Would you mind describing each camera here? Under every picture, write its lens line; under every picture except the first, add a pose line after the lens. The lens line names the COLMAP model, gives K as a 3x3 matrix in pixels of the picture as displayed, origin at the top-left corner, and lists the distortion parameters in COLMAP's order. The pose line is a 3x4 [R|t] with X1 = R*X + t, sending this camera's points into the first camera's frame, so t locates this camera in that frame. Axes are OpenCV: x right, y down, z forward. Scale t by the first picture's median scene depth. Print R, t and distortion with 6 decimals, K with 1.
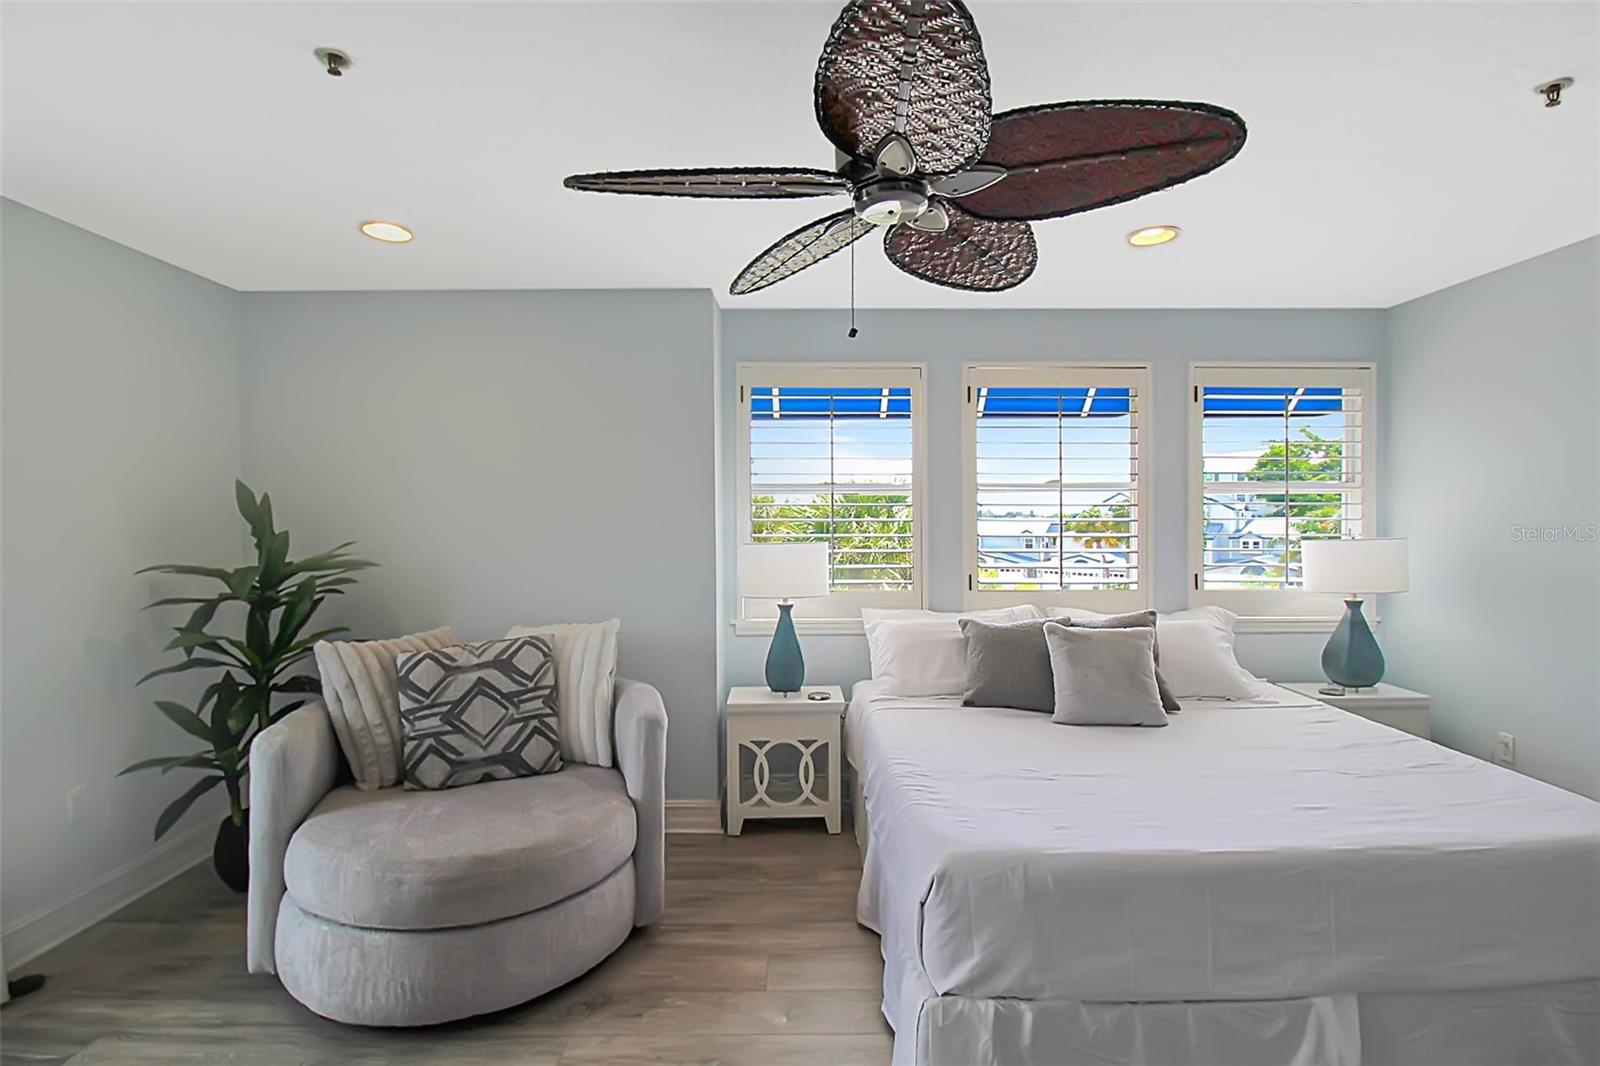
lens RADIAL K [[764.4, 0, 815.4], [0, 764.4, 546.5], [0, 0, 1]] dist [-0.019553, -0.002227]
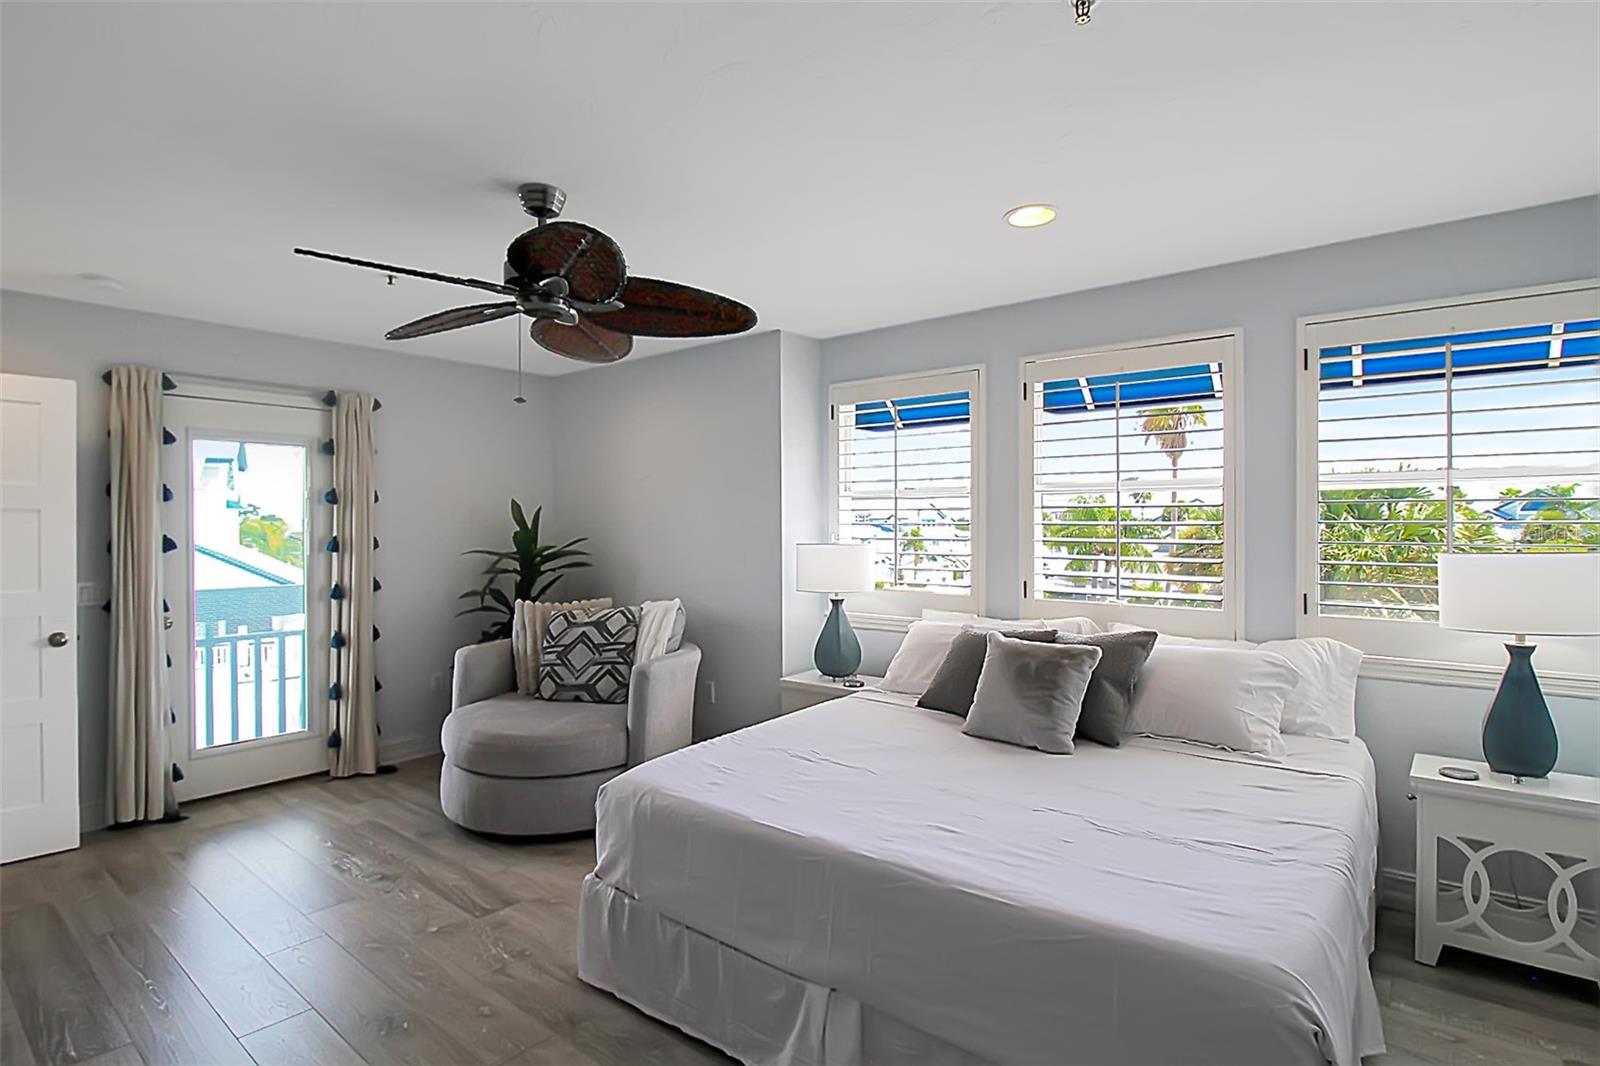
lens RADIAL K [[795.2, 0, 790.8], [0, 795.2, 530.7], [0, 0, 1]] dist [-0.004935, -0.009263]
pose [[0.767246, 0.007062, -0.641314, 0.845575], [-0.016519, 0.999825, -0.008753, -0.015772], [0.641140, 0.017310, 0.767229, 0.071455]]
